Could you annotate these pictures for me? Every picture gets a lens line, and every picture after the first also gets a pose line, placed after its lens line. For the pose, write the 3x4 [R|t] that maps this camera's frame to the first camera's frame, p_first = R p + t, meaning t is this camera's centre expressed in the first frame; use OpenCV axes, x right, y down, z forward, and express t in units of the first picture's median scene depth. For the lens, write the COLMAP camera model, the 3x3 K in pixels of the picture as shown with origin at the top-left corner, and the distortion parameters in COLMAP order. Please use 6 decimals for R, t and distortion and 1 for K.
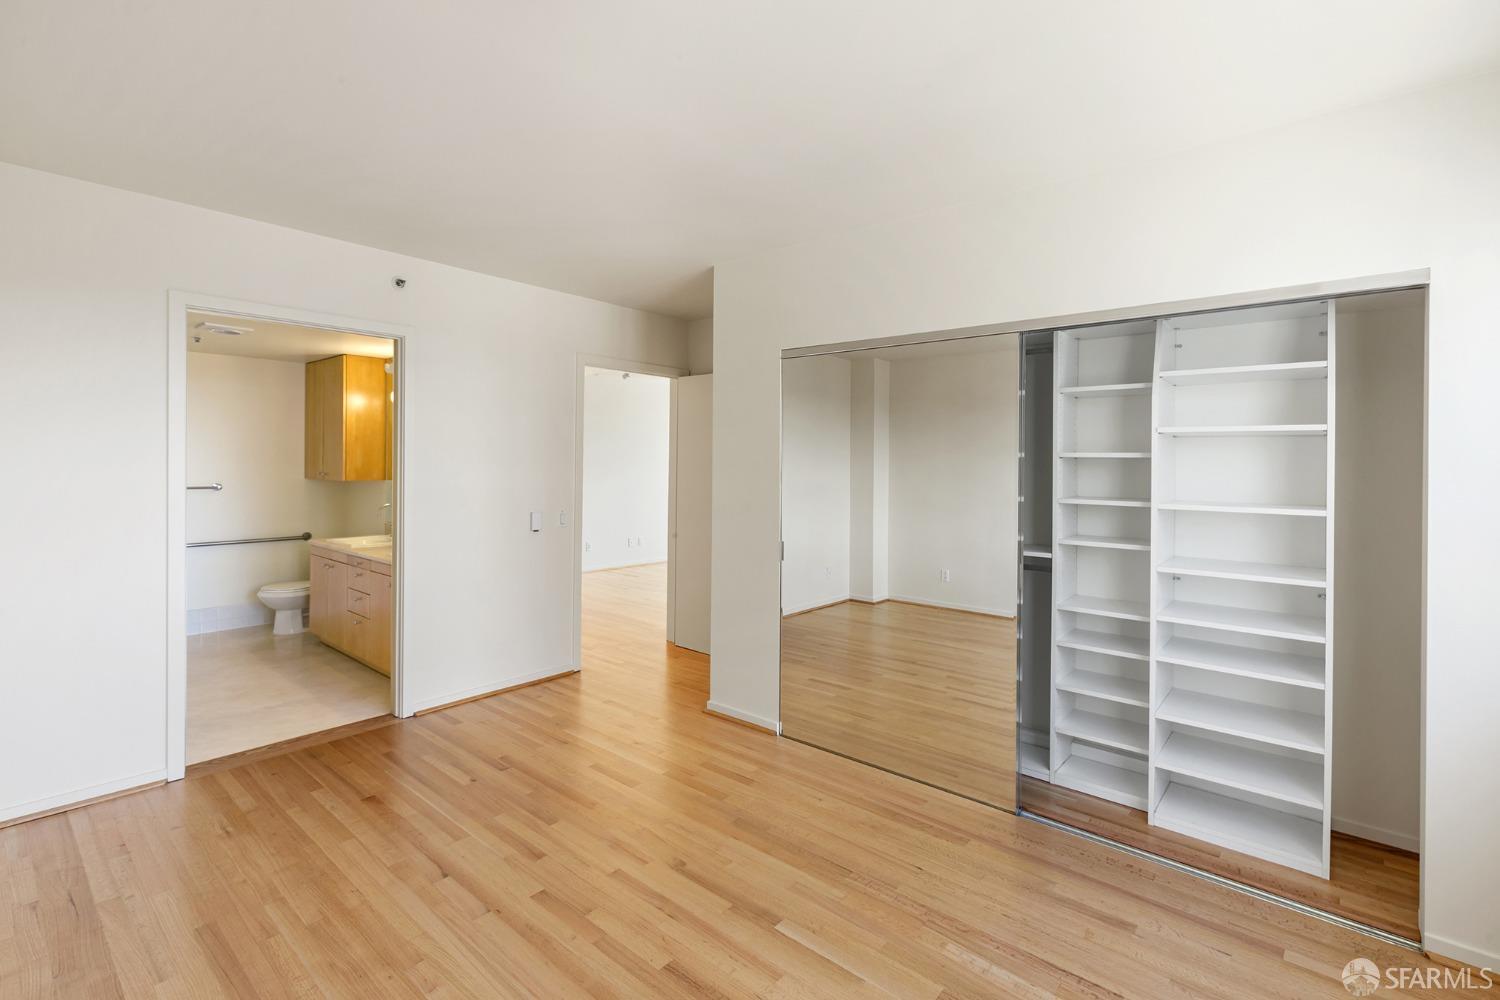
lens RADIAL K [[673.5, 0, 748.5], [0, 673.5, 473.6], [0, 0, 1]] dist [0.004504, 0.000243]
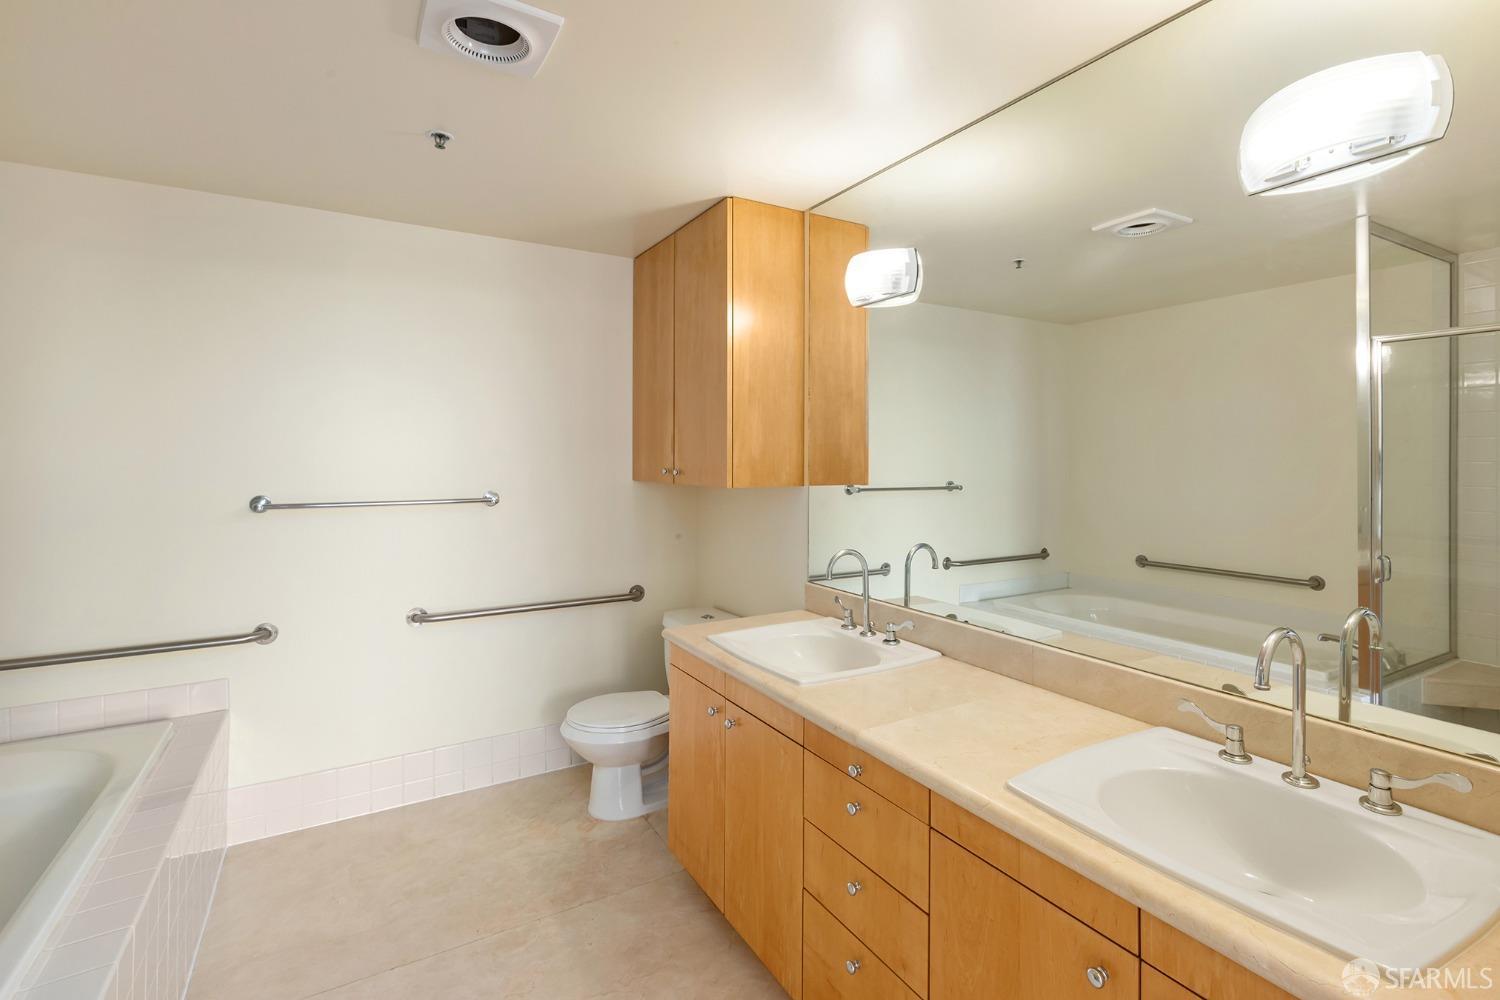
lens RADIAL K [[691.3, 0, 773.6], [0, 691.3, 462.5], [0, 0, 1]] dist [0.001442, 0.000075]
pose [[0.954763, -0.008743, -0.297238, -0.428445], [0.005422, 0.999913, -0.011994, -0.000796], [0.297317, 0.009840, 0.954728, 0.566170]]
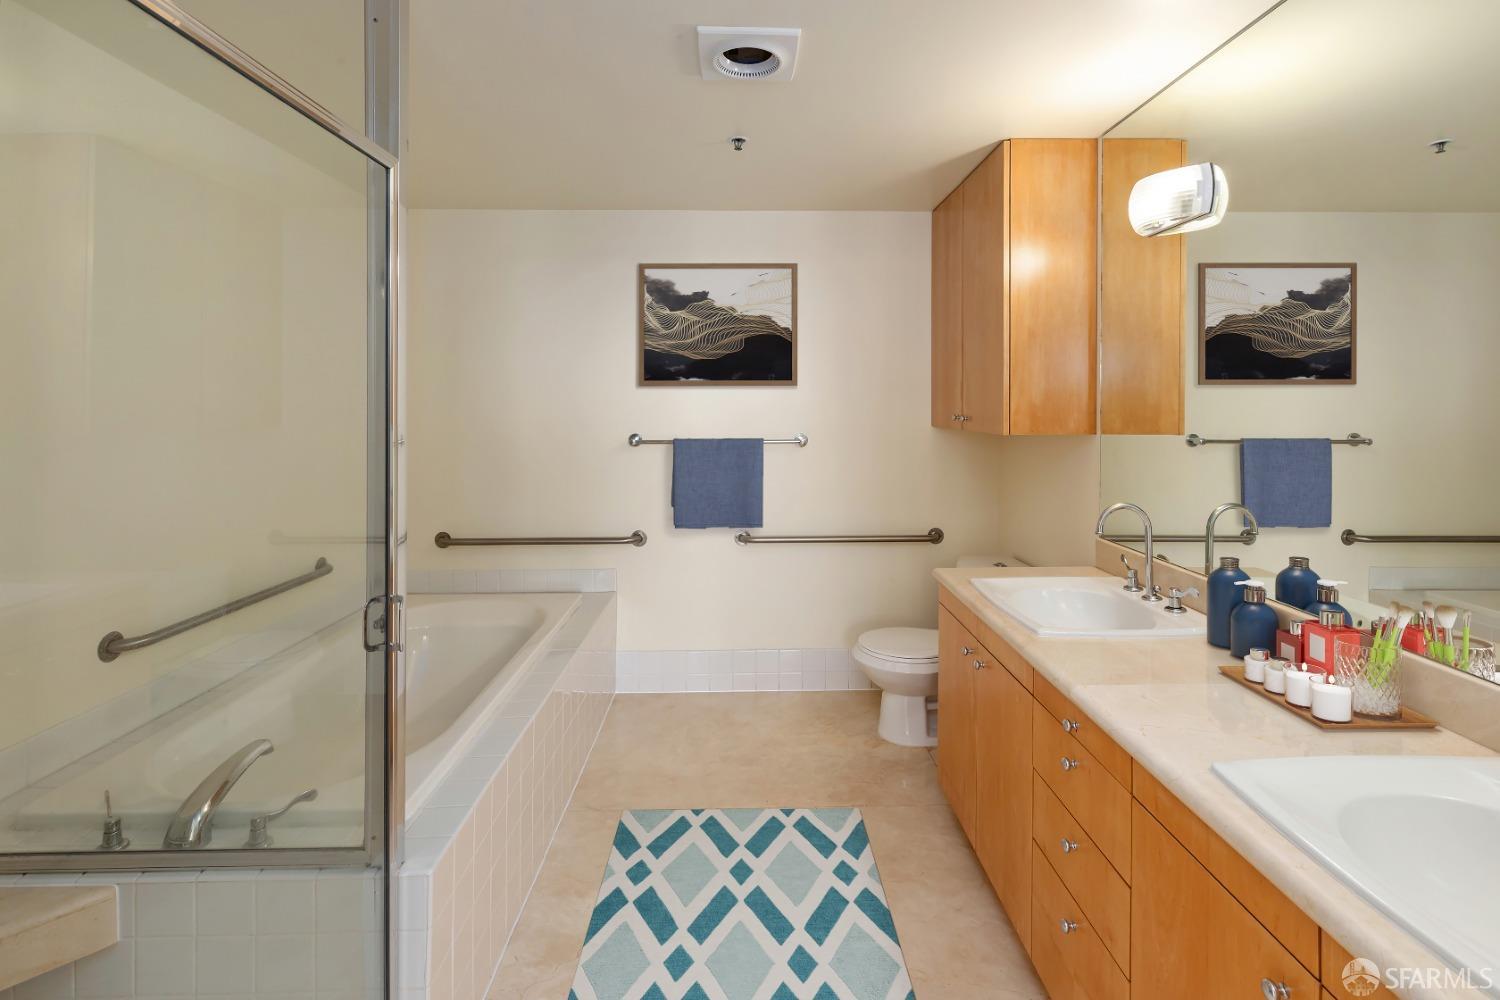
lens RADIAL K [[697.5, 0, 774.8], [0, 697.5, 413.0], [0, 0, 1]] dist [-0.003741, -0.000359]
pose [[0.687267, -0.004605, -0.726390, -0.367996], [-0.002258, 0.999962, -0.008476, 0.000507], [0.726401, 0.007465, 0.687230, 0.570959]]
